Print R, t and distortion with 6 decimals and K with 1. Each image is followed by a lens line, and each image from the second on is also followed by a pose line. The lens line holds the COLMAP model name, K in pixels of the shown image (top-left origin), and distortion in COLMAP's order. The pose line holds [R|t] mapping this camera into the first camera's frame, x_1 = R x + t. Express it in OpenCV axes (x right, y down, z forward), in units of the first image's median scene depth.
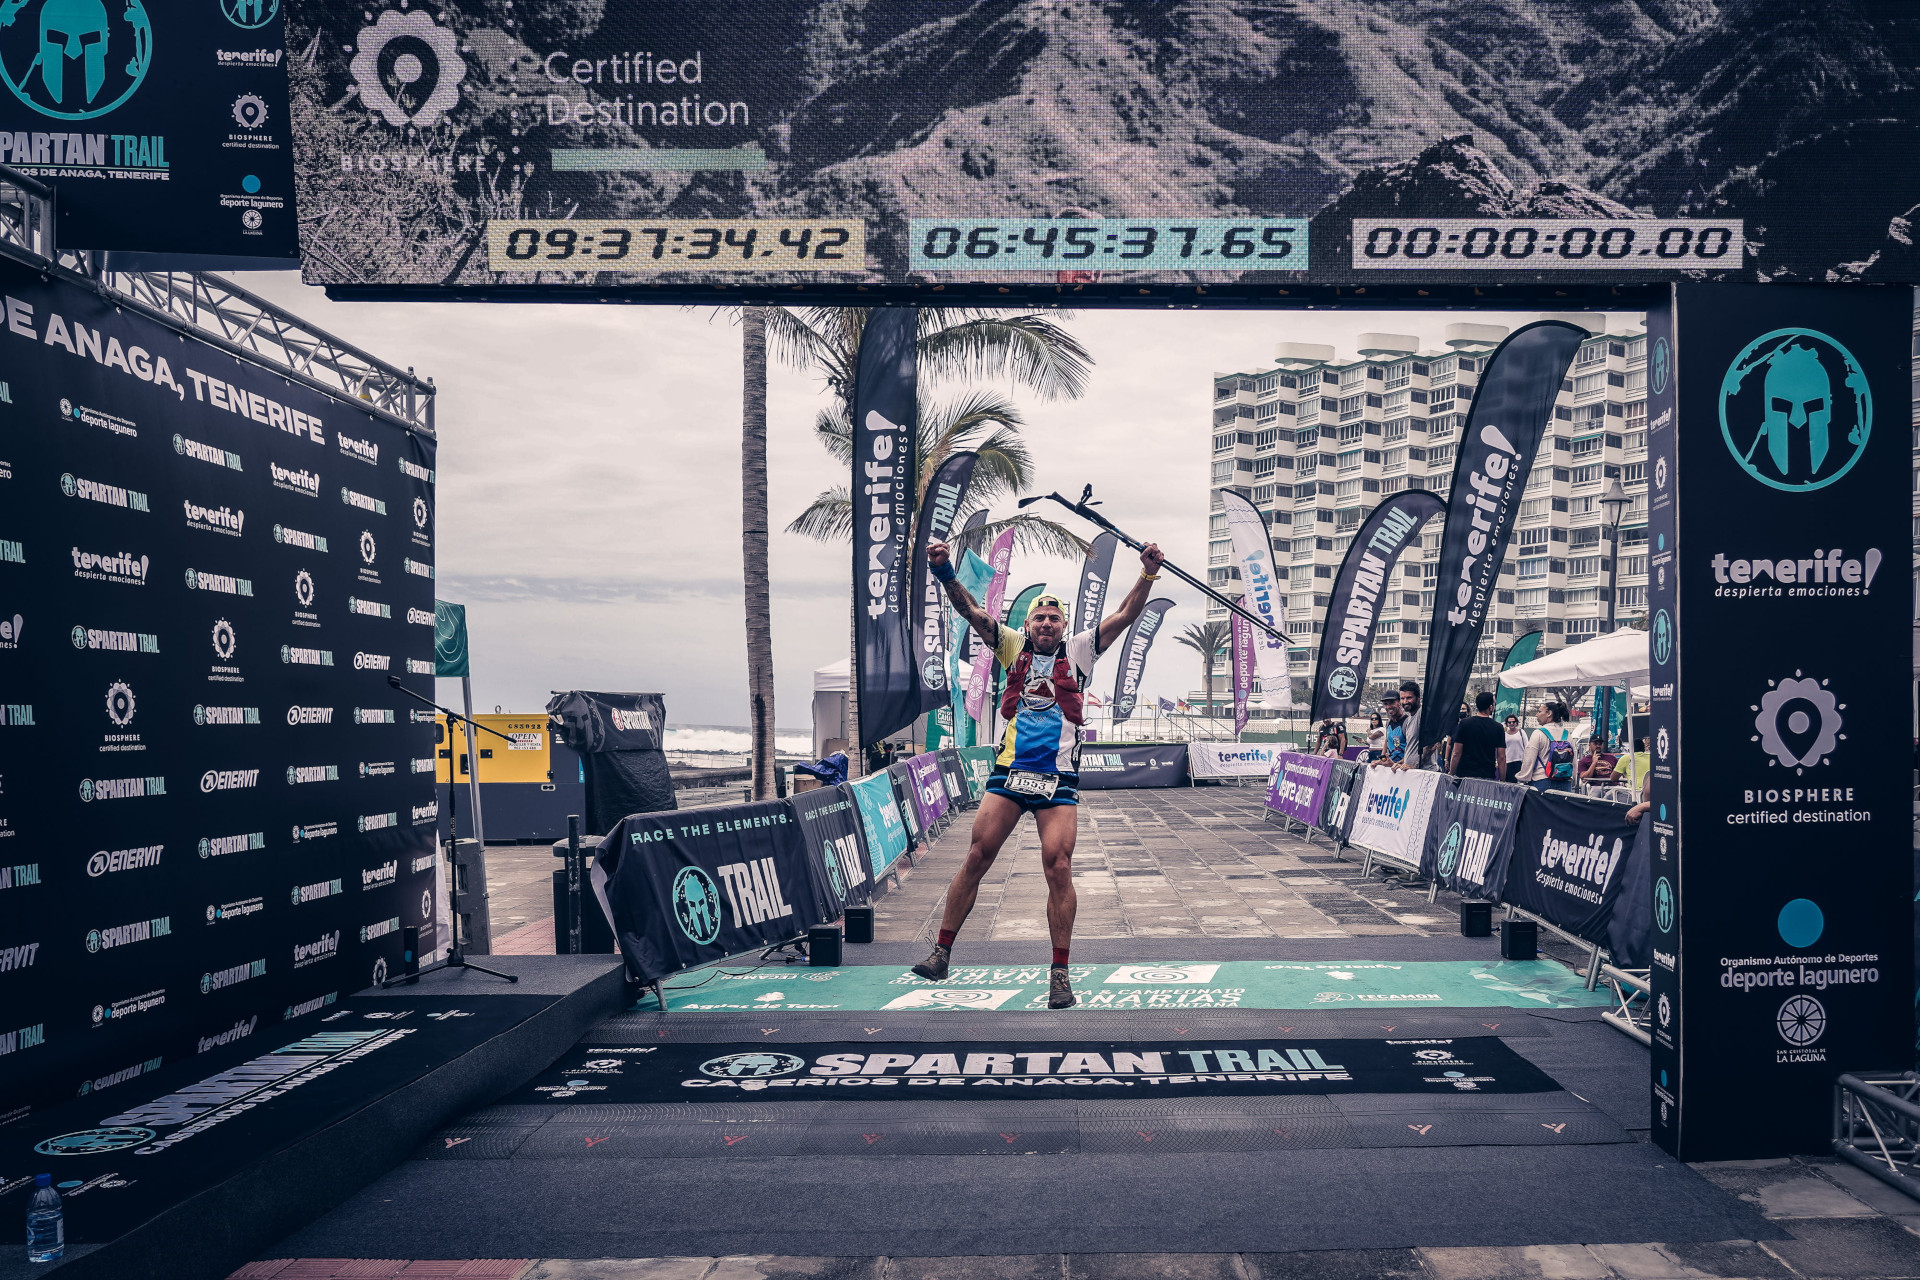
lens RADIAL K [[3964.5, 0, 960.0], [0, 3964.5, 640.0], [0, 0, 1]] dist [0.161542, -0.023205]
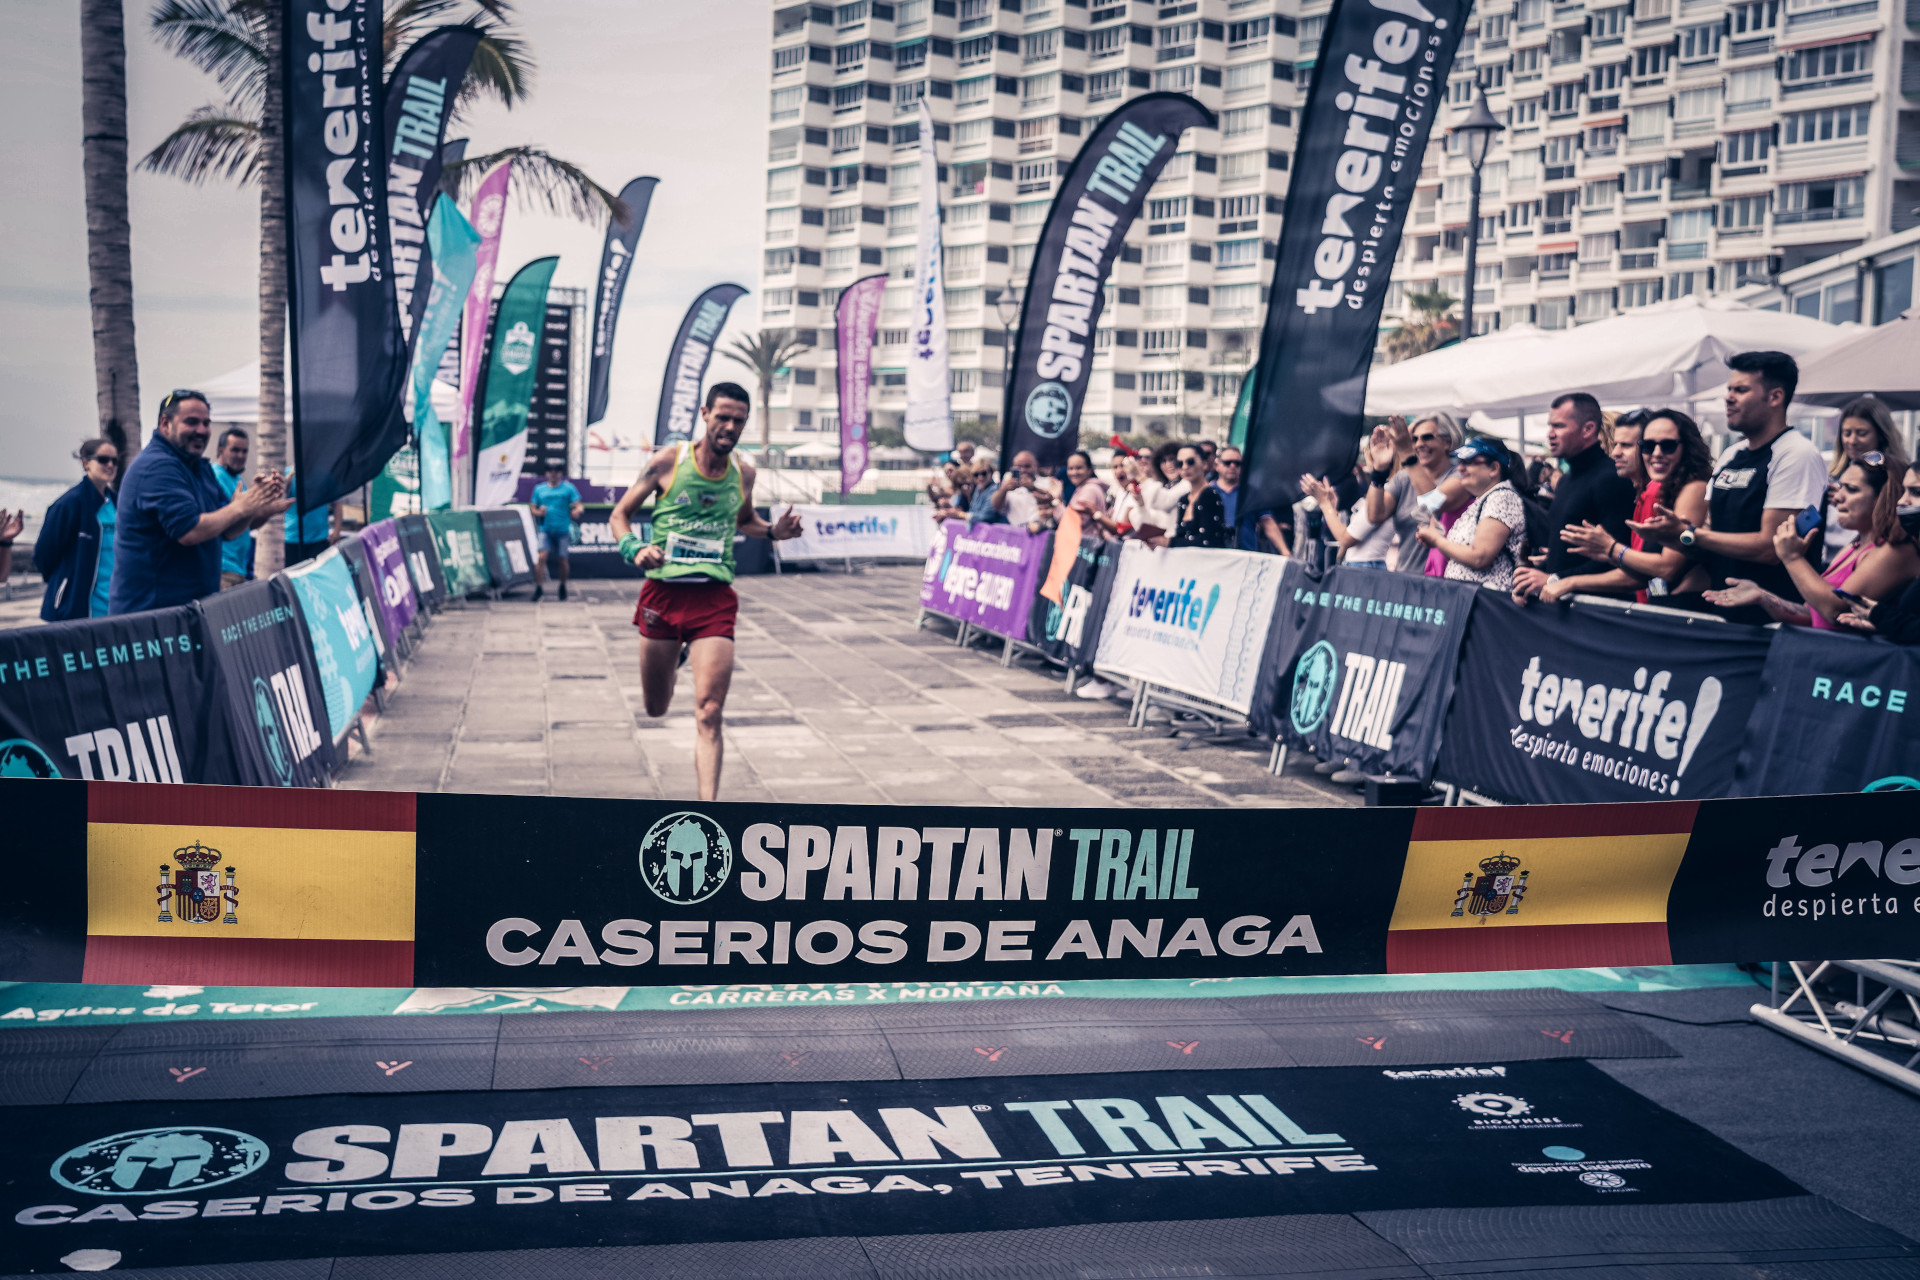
lens RADIAL K [[3964.5, 0, 960.0], [0, 3964.5, 640.0], [0, 0, 1]] dist [0.161542, -0.023205]
pose [[0.982607, -0.002290, 0.185685, -0.039800], [-0.008846, 0.998211, 0.059123, 0.010909], [-0.185488, -0.059738, 0.980829, 0.425065]]
